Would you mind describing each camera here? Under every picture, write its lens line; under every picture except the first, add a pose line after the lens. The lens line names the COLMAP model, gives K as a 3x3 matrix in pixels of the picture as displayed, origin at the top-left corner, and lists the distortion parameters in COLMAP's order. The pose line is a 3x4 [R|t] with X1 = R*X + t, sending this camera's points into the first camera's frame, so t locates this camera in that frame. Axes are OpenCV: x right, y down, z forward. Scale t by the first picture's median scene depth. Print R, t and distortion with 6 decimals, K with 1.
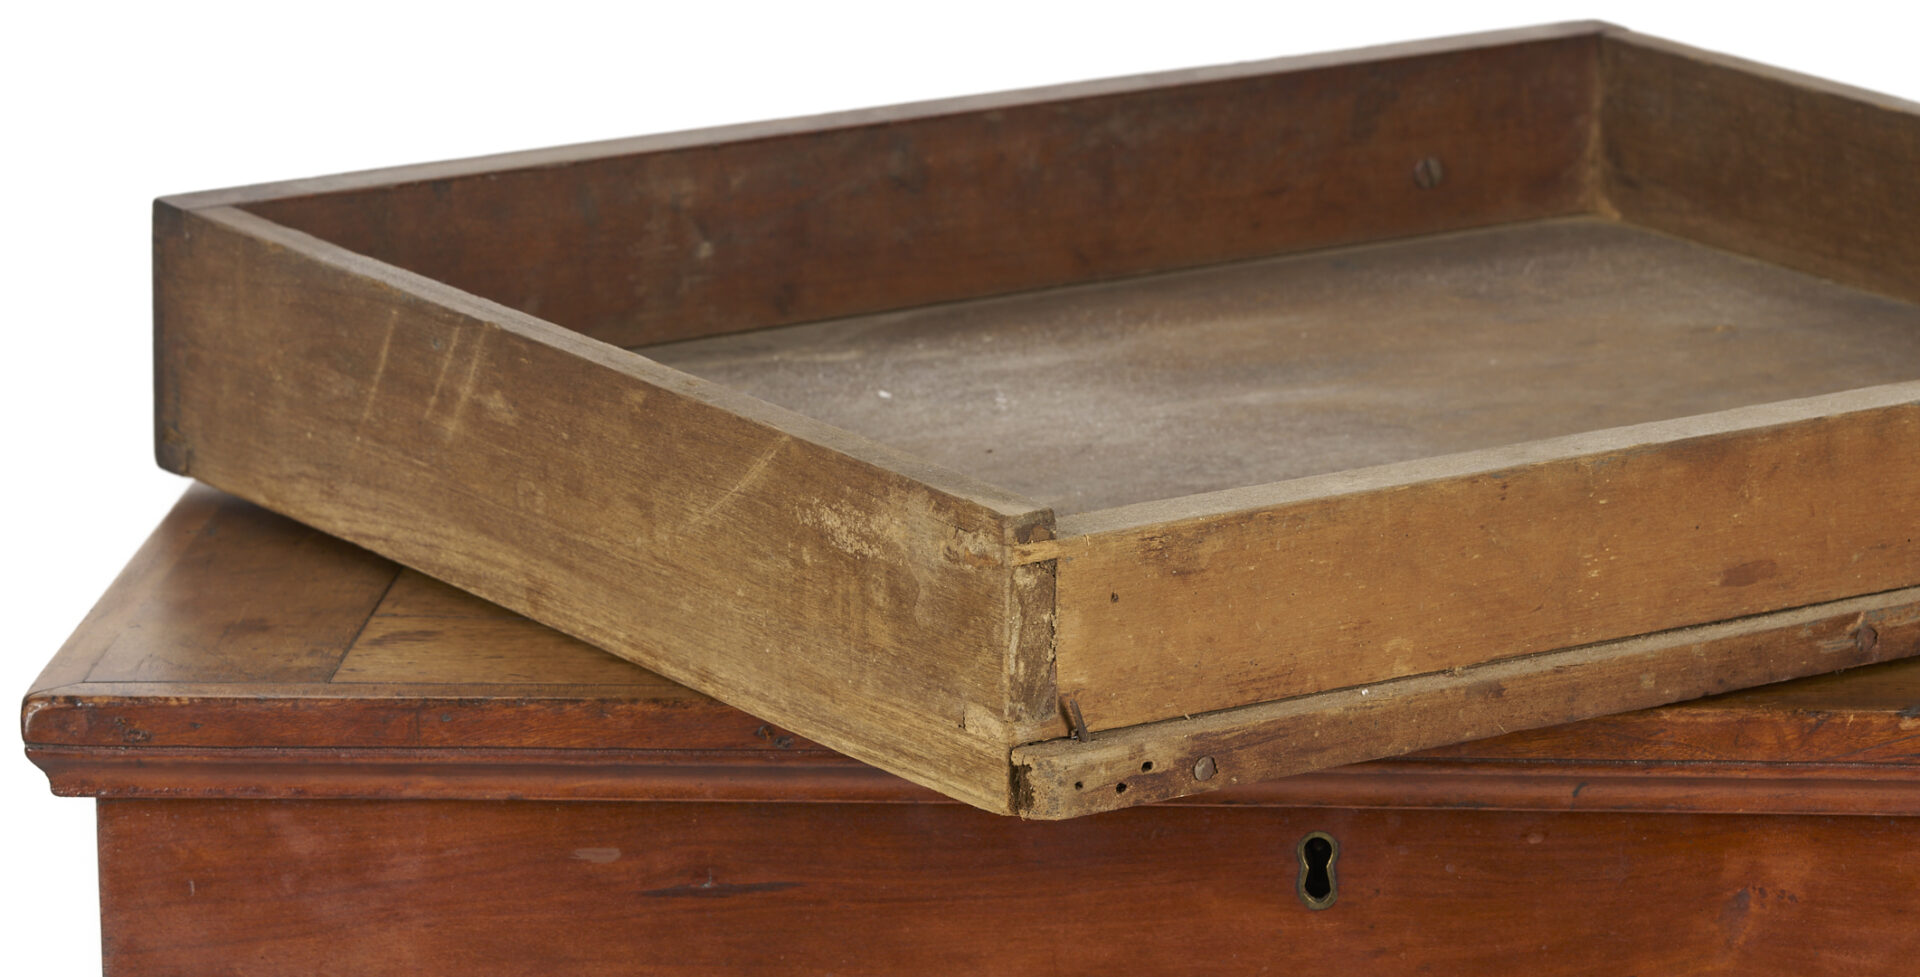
lens RADIAL K [[7940.1, 0, 960.6], [0, 7940.1, 488.9], [0, 0, 1]] dist [-0.193478, -1.846454]
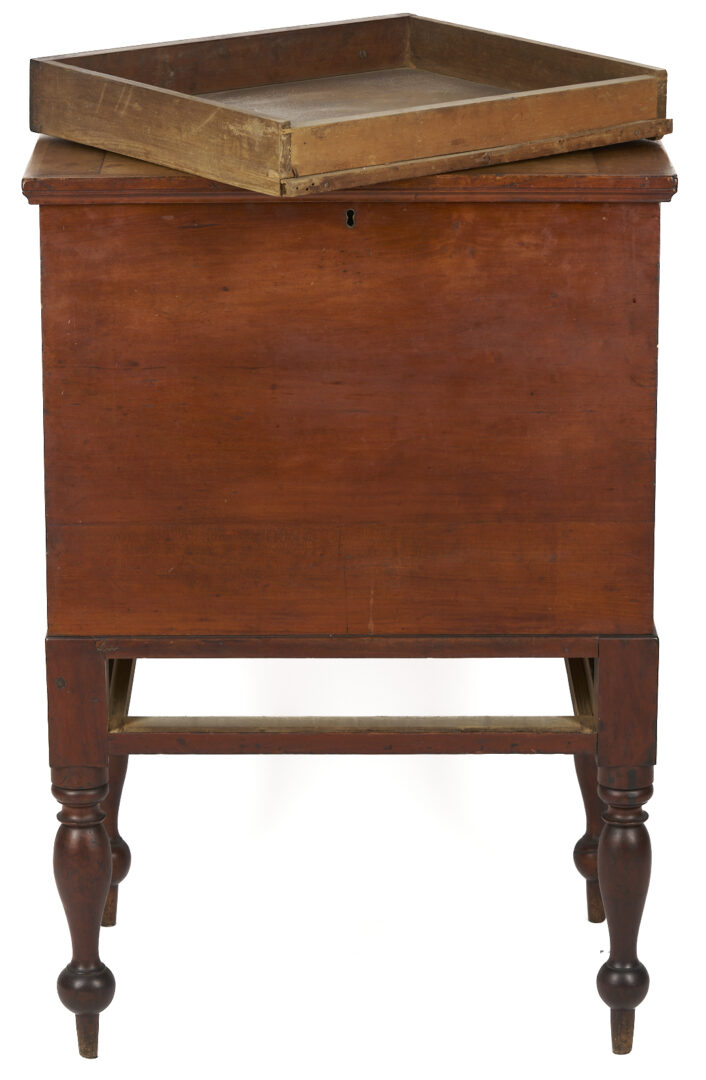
lens RADIAL K [[4078.1, 0, 354.5], [0, 4078.1, 540.6], [0, 0, 1]] dist [-0.066479, -4.069558]
pose [[0.996172, -0.017657, 0.085611, -0.130364], [0.013346, 0.998626, 0.050677, 0.105682], [-0.086389, -0.049341, 0.995039, -1.037989]]
